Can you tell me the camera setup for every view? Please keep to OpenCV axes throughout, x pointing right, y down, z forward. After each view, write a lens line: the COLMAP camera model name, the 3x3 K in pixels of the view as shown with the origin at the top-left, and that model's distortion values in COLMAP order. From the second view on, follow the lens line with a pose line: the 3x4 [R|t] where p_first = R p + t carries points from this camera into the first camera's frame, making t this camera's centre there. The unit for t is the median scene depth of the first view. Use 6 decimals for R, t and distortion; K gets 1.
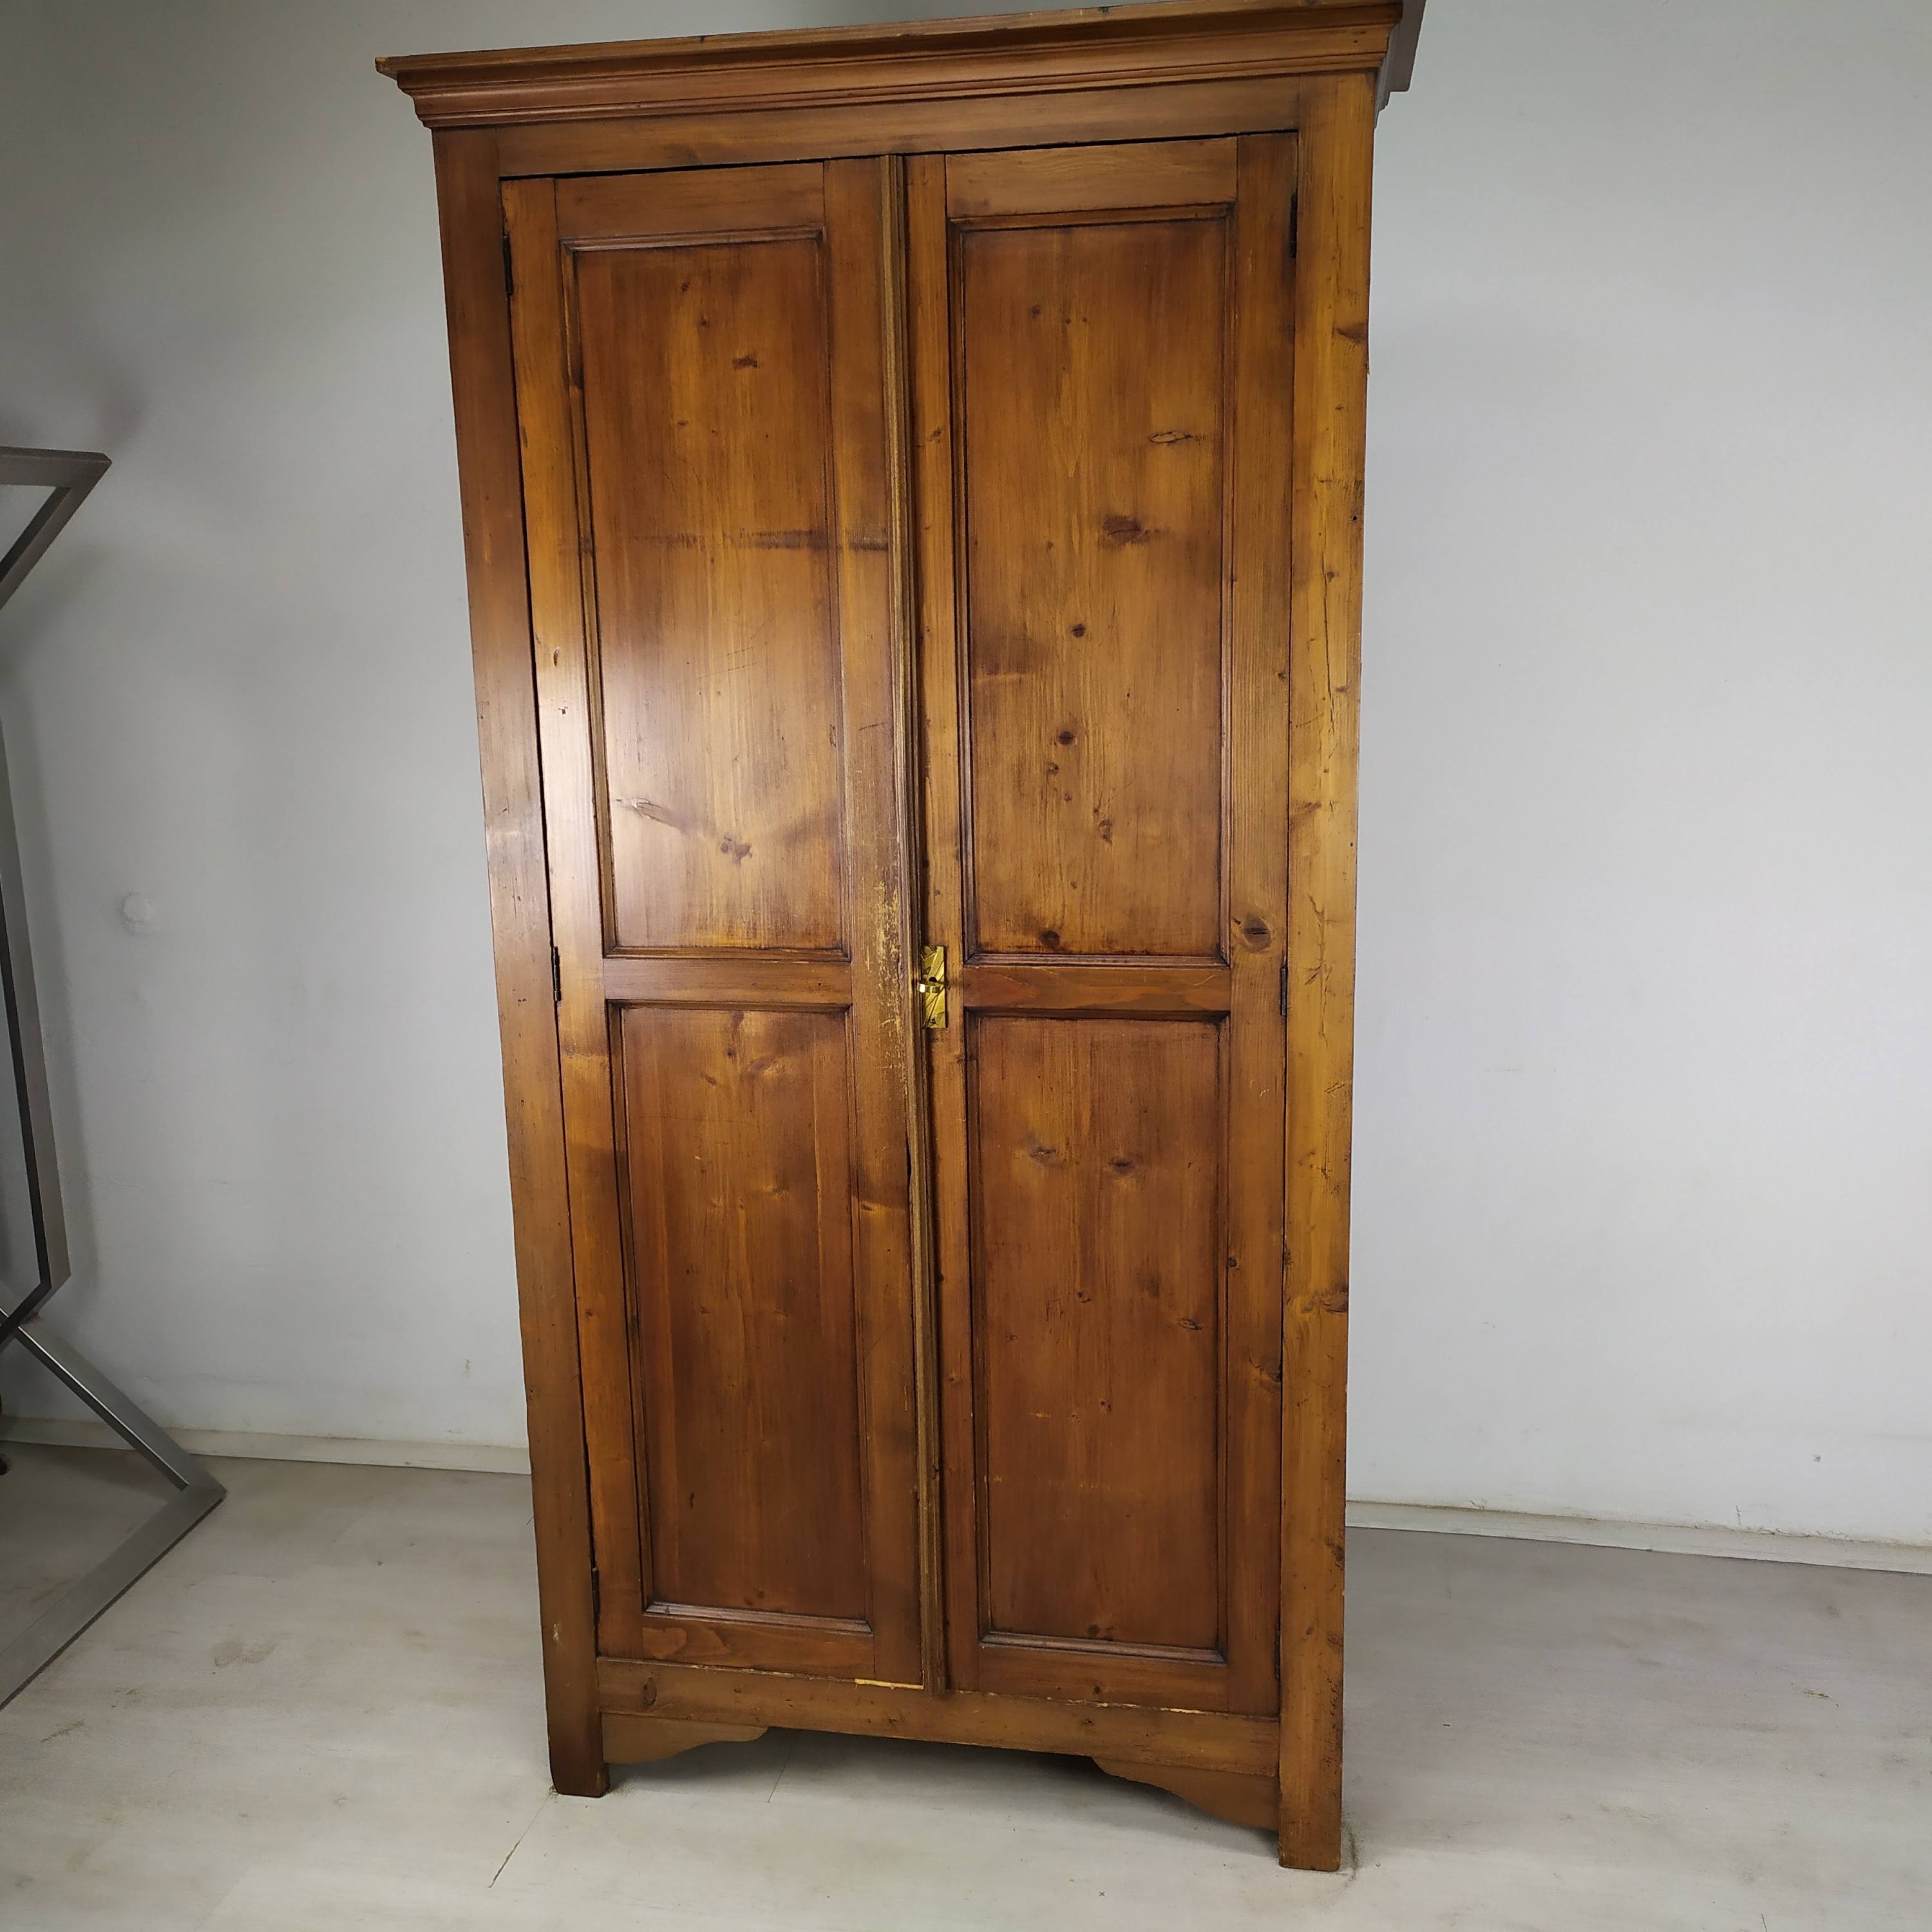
lens RADIAL K [[1919.0, 0, 973.7], [0, 1919.0, 948.9], [0, 0, 1]] dist [0.050144, 0.000000]
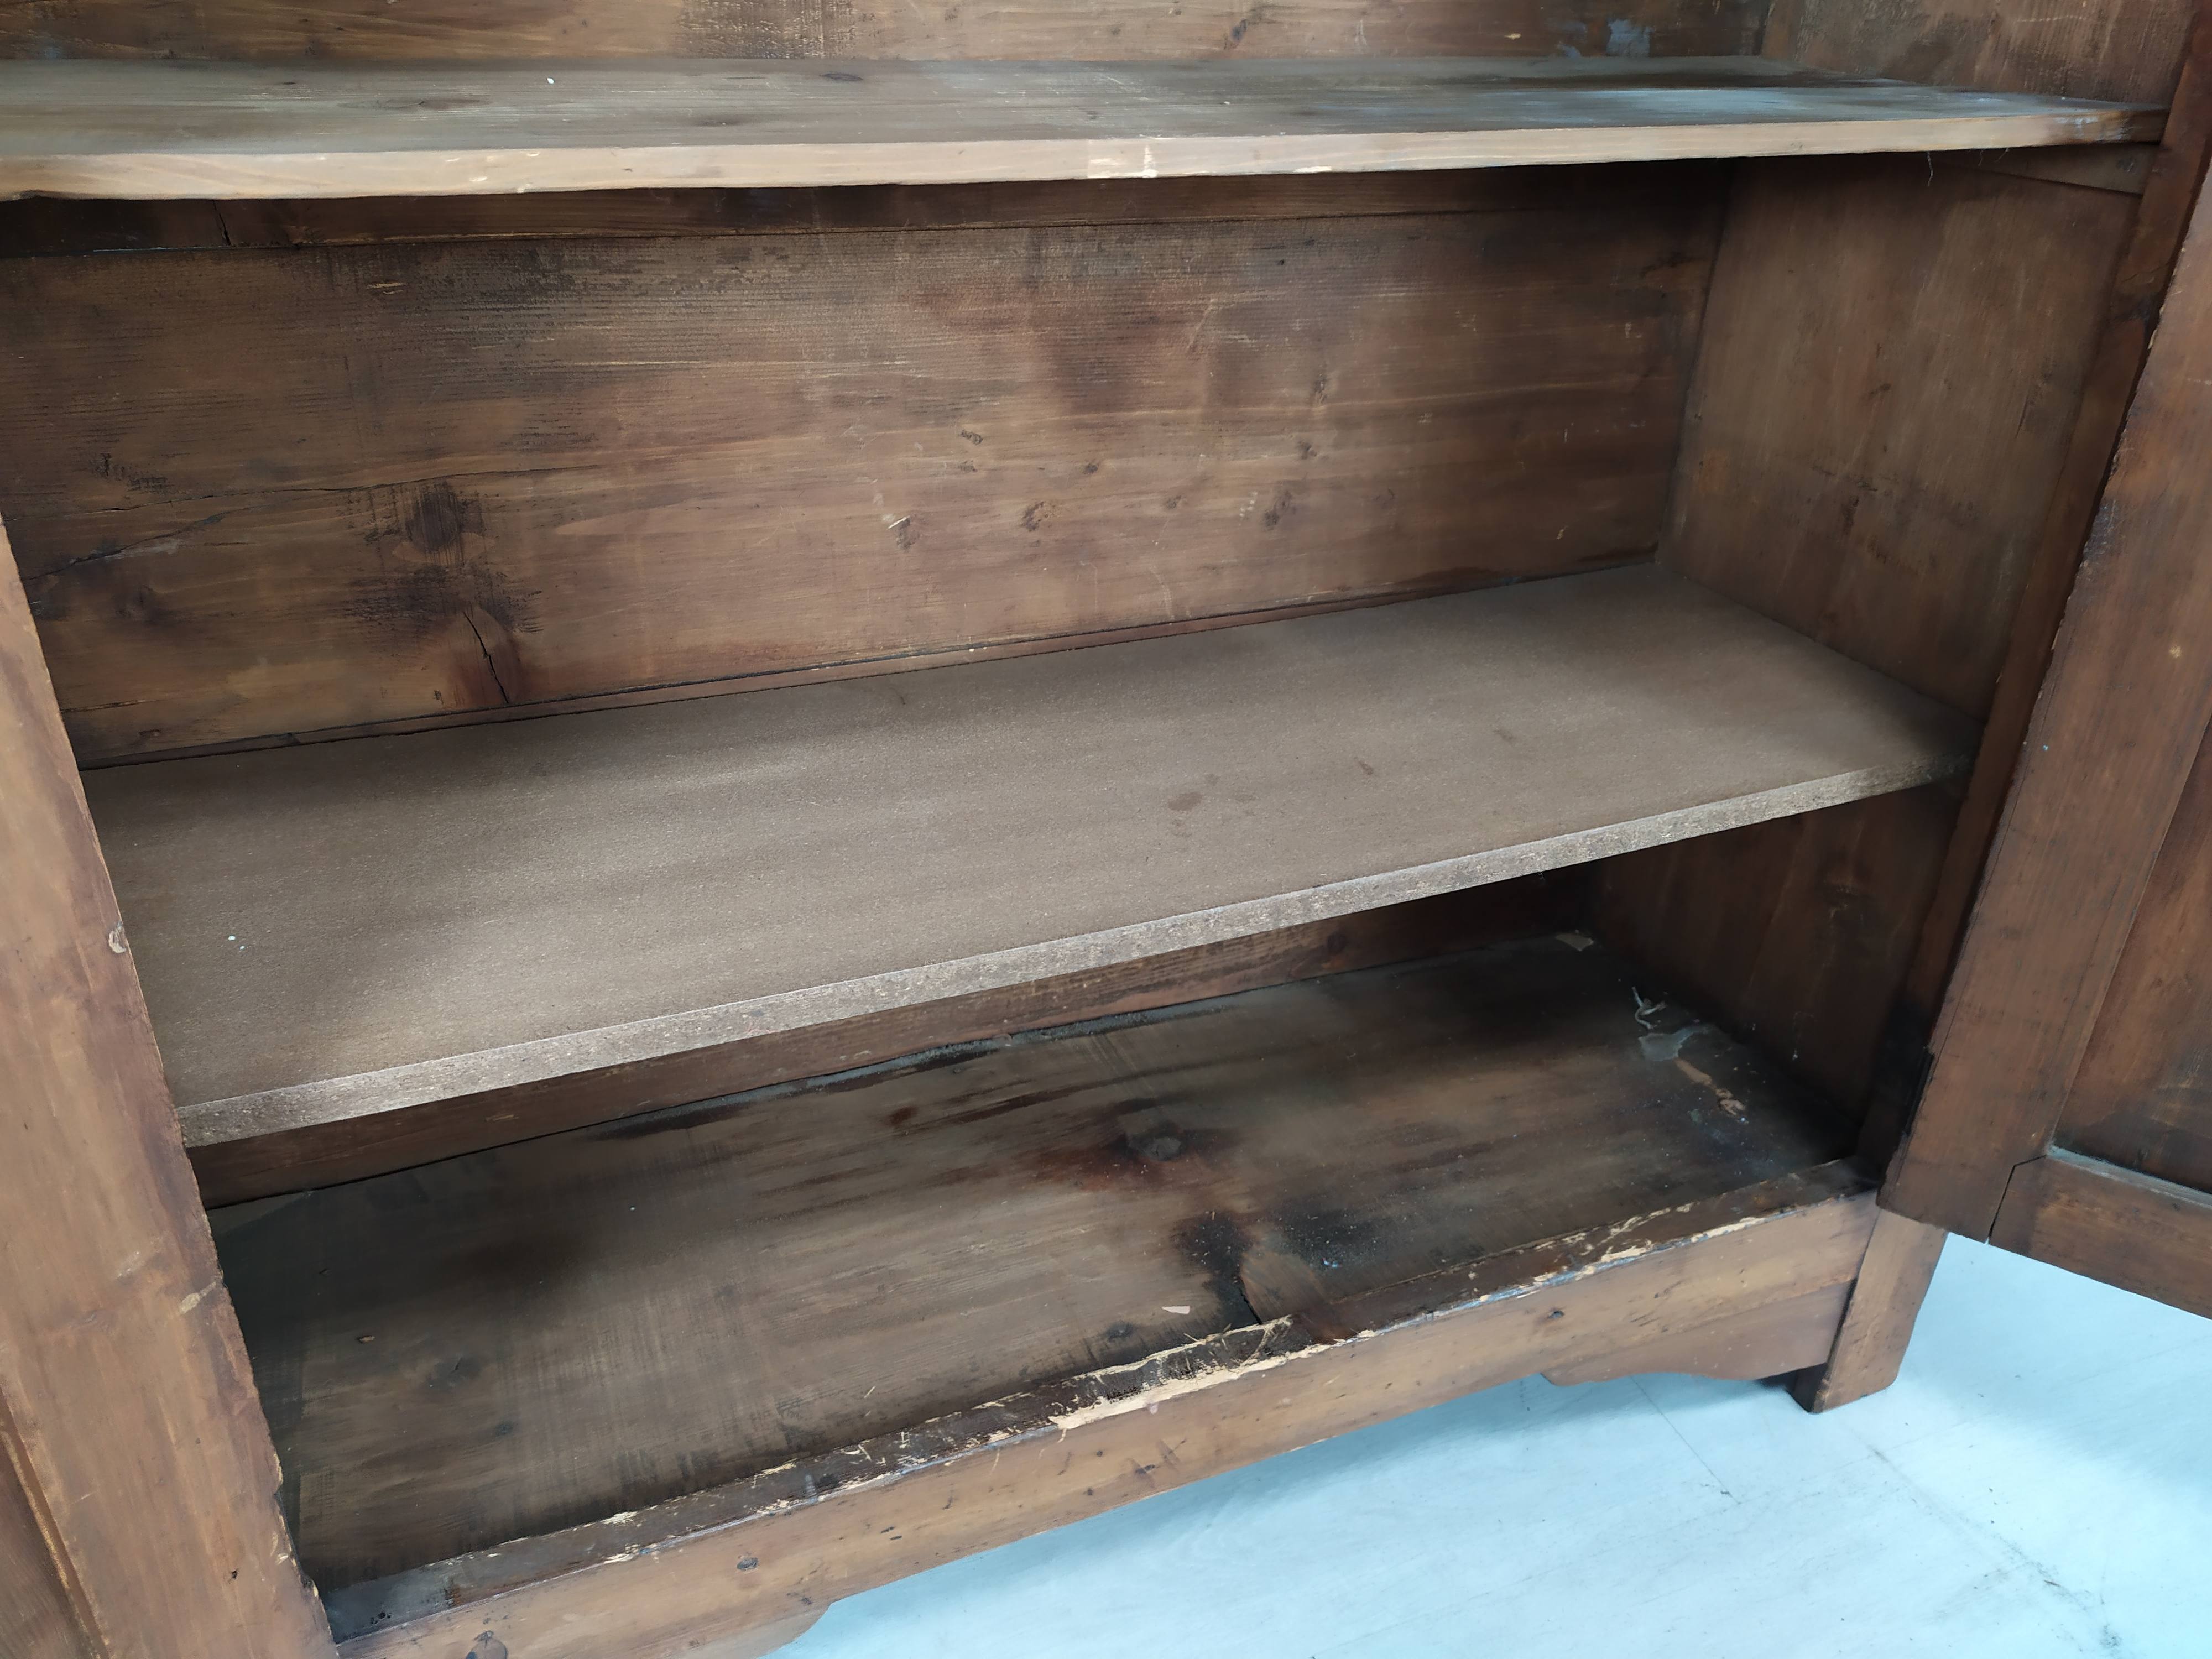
lens RADIAL K [[1678.1, 0, 1127.9], [0, 1678.1, 837.0], [0, 0, 1]] dist [0.052905, -0.055081]
pose [[0.833191, -0.220650, 0.507057, -0.215108], [0.059384, 0.947343, 0.314665, 0.172571], [-0.549788, -0.232065, 0.802421, 0.812819]]
